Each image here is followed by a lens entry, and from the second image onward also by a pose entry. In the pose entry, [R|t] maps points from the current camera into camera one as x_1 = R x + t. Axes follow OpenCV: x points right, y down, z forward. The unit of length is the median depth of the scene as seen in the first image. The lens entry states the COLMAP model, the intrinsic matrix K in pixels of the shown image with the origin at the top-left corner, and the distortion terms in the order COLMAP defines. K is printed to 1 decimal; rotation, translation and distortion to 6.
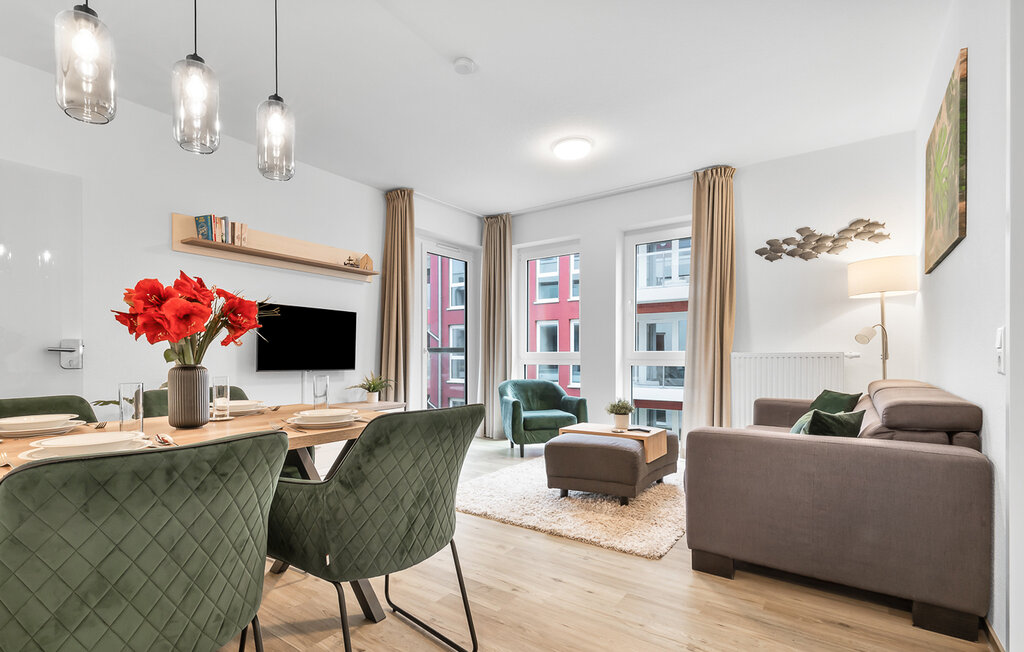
lens RADIAL K [[474.4, 0, 498.6], [0, 474.4, 355.9], [0, 0, 1]] dist [0.001853, -0.000180]
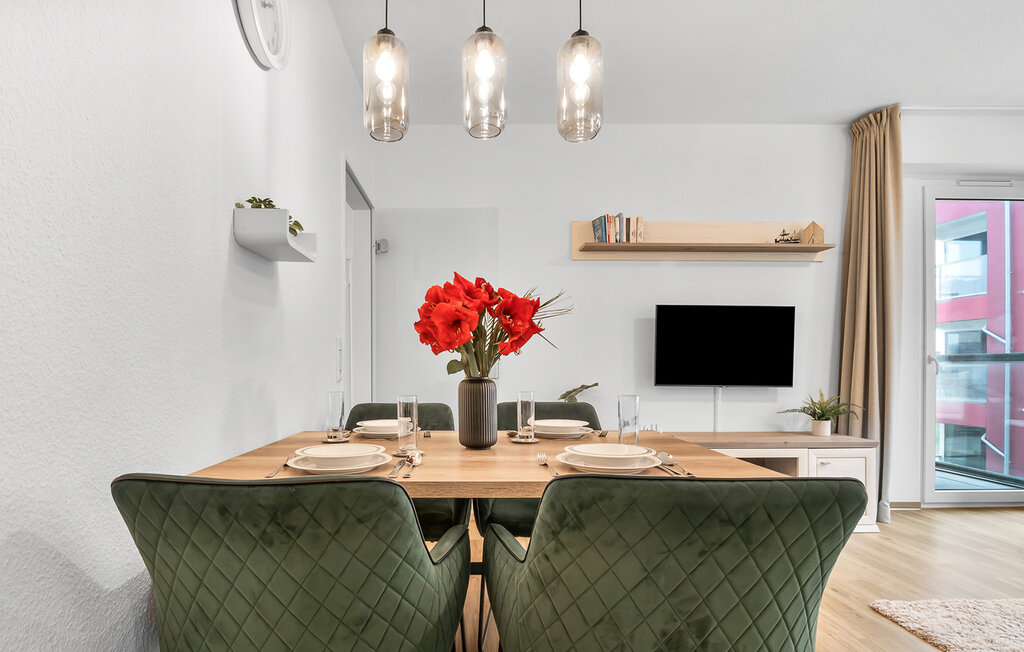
lens RADIAL K [[525.2, 0, 456.9], [0, 525.2, 367.5], [0, 0, 1]] dist [-0.000520, -0.010240]
pose [[0.584600, -0.000199, -0.811322, 0.053277], [0.000124, 1.000000, -0.000156, 0.000261], [0.811322, -0.000009, 0.584600, 0.163026]]
